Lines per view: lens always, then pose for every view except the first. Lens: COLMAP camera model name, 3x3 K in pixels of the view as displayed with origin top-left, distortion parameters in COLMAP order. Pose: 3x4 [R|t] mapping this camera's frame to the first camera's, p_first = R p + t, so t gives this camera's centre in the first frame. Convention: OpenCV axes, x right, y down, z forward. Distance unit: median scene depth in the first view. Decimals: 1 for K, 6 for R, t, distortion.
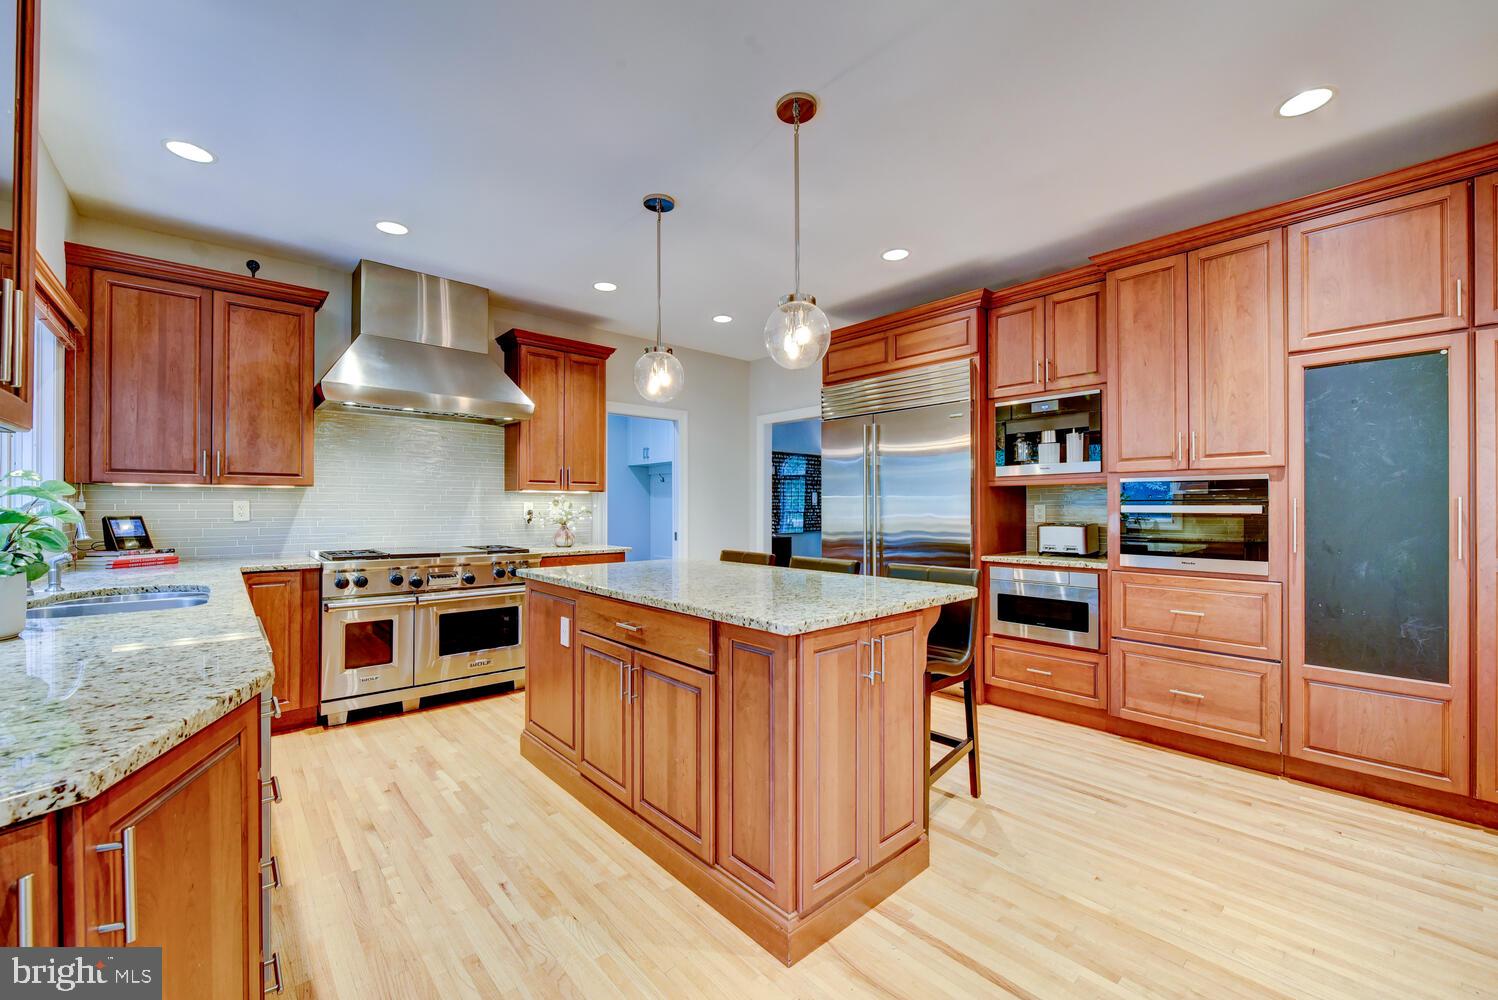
lens RADIAL K [[605.0, 0, 742.8], [0, 605.0, 506.6], [0, 0, 1]] dist [-0.002054, -0.000128]
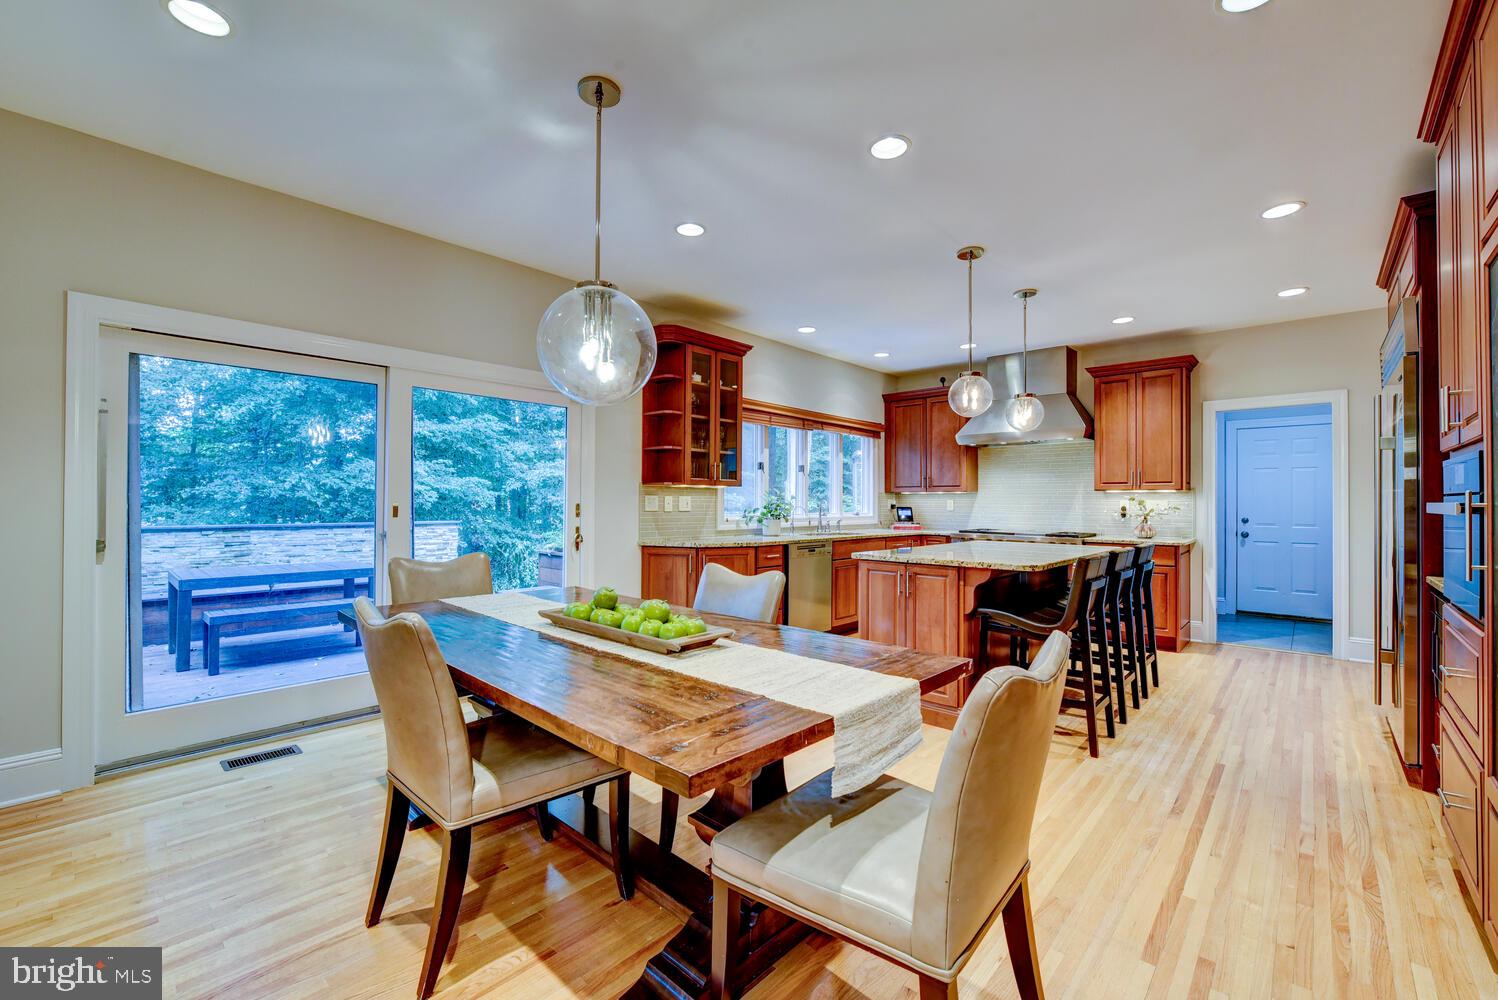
lens RADIAL K [[614.3, 0, 749.0], [0, 614.3, 500.0], [0, 0, 1]] dist [-0.002839, -0.000181]
pose [[0.098462, -0.003881, -0.995133, 1.341714], [-0.003550, 0.999985, -0.004251, 0.001406], [0.995134, 0.003951, 0.098447, 0.213405]]
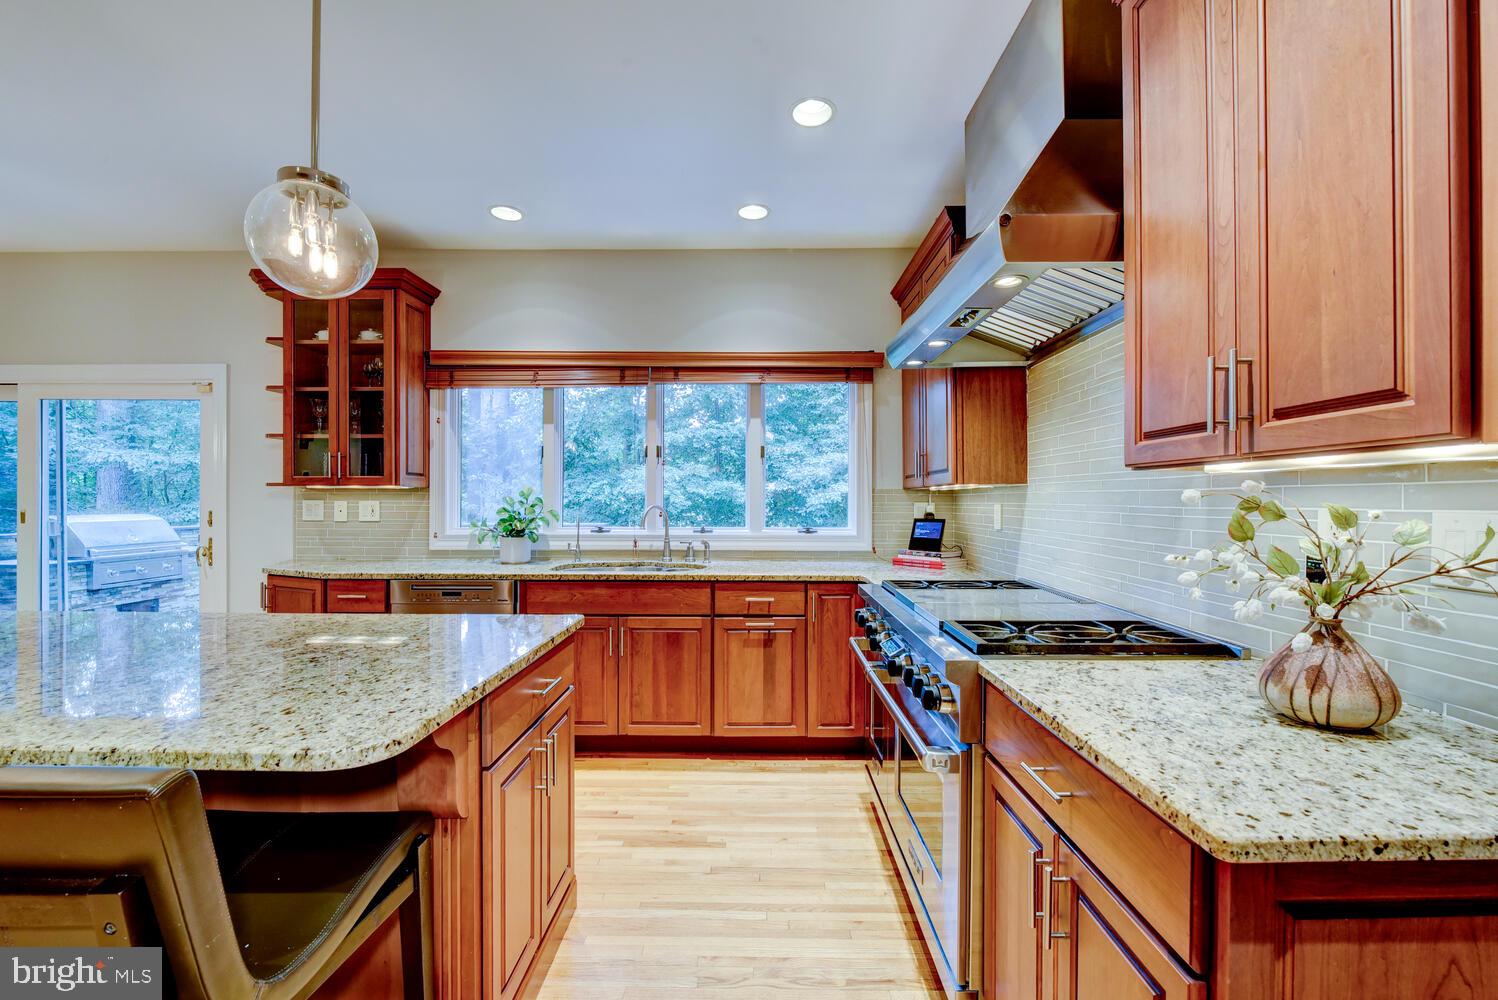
lens RADIAL K [[631.5, 0, 742.5], [0, 631.5, 497.2], [0, 0, 1]] dist [-0.001432, -0.000625]
pose [[-0.672134, -0.009175, -0.740373, 0.005768], [-0.002633, 0.999947, -0.010002, -0.012763], [0.740425, -0.004773, -0.672122, 1.683384]]
